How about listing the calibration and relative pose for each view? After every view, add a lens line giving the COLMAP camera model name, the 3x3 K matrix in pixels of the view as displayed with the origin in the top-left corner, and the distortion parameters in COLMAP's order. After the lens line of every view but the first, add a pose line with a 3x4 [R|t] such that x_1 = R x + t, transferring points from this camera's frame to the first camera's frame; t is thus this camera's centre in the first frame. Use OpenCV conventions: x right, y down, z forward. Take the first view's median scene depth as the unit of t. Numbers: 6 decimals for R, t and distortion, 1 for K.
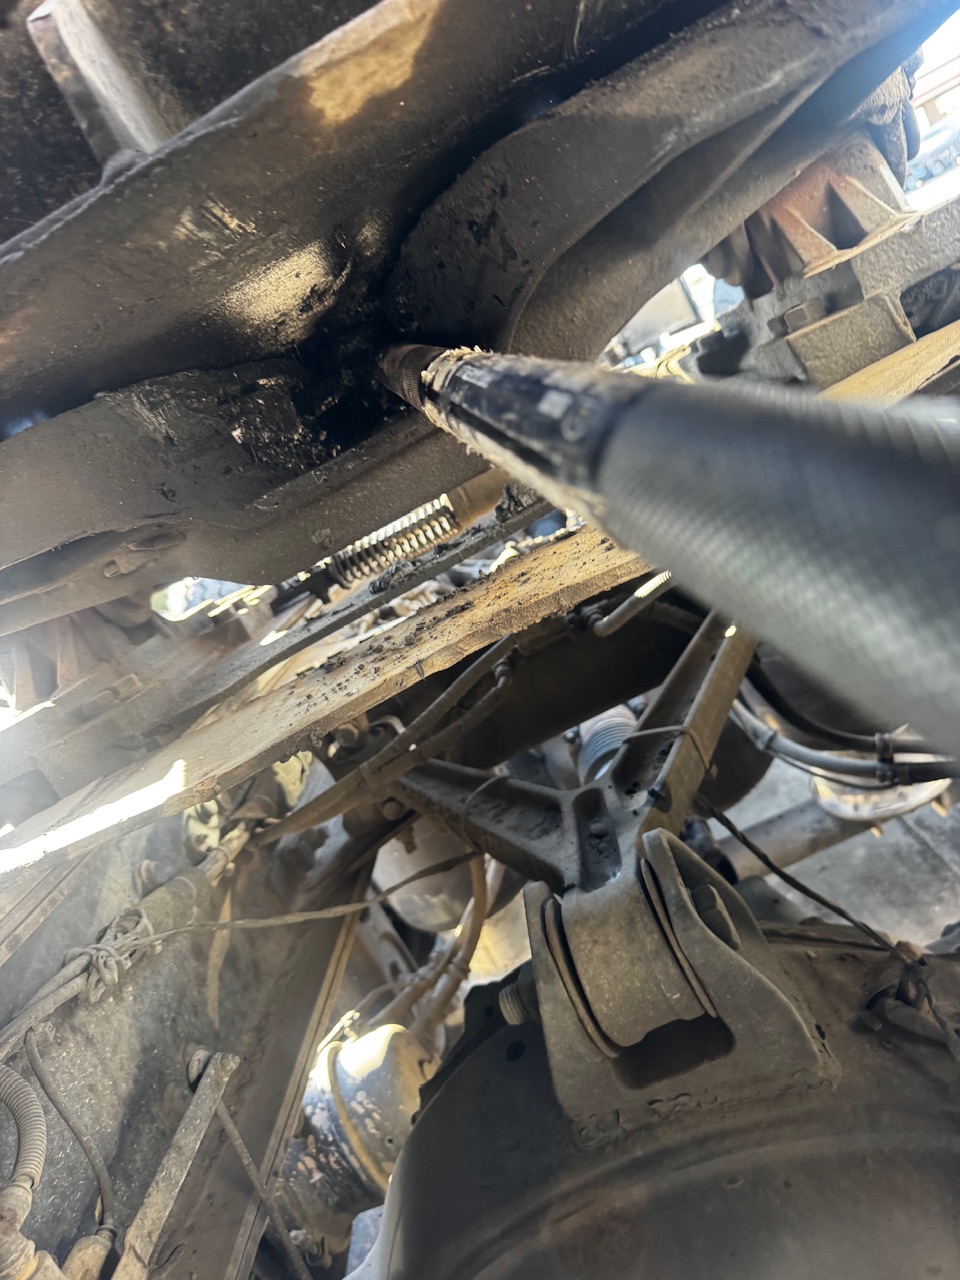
lens RADIAL K [[913.7, 0, 485.2], [0, 913.7, 644.0], [0, 0, 1]] dist [0.034669, -0.044352]
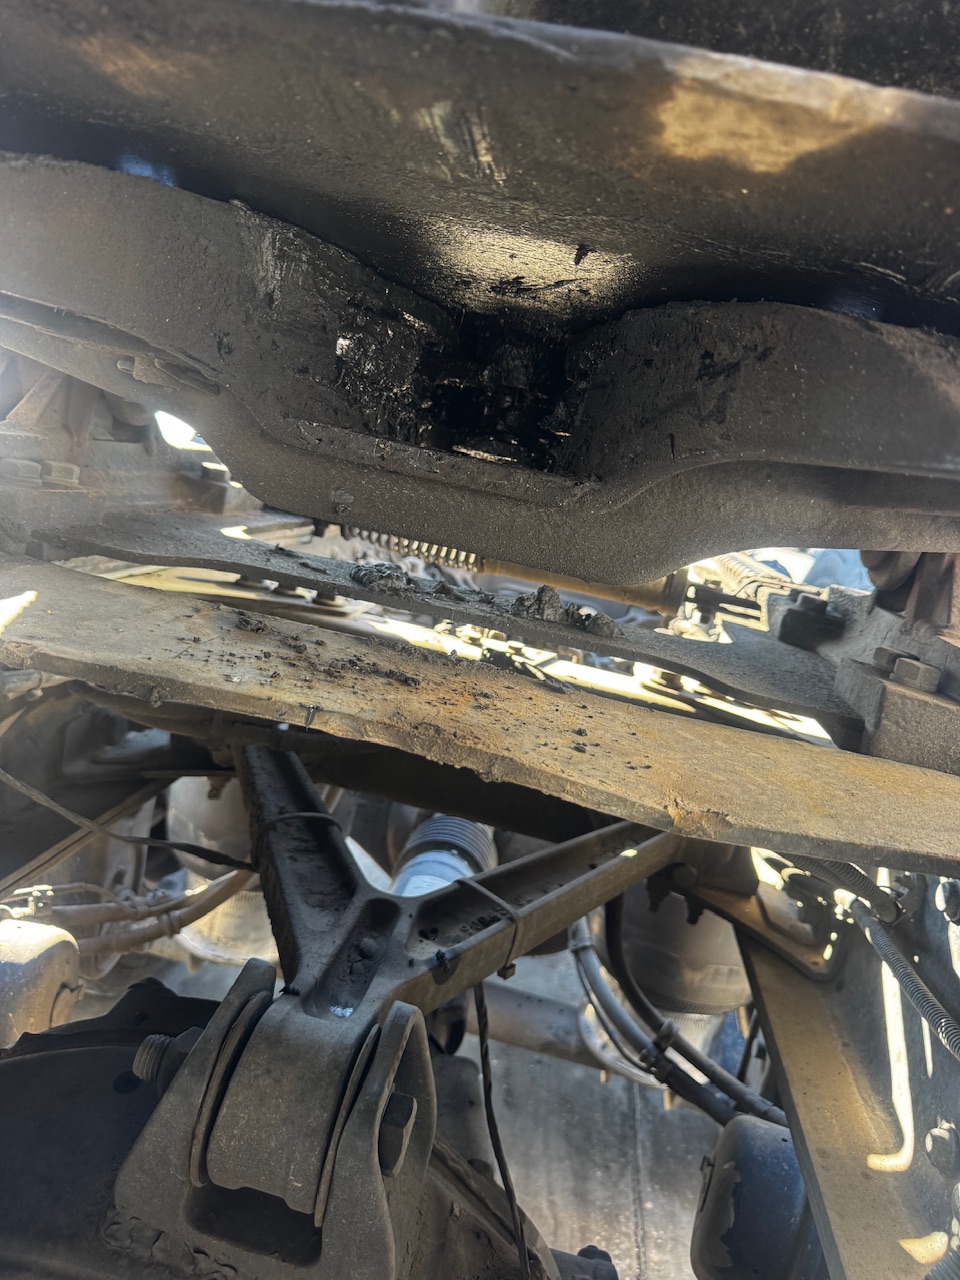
lens RADIAL K [[913.7, 0, 483.9], [0, 913.7, 668.3], [0, 0, 1]] dist [0.034669, -0.044352]
pose [[0.754547, 0.653890, 0.055547, -0.022837], [-0.654194, 0.756177, -0.015061, -0.078260], [-0.051852, -0.024974, 0.998342, 0.139415]]
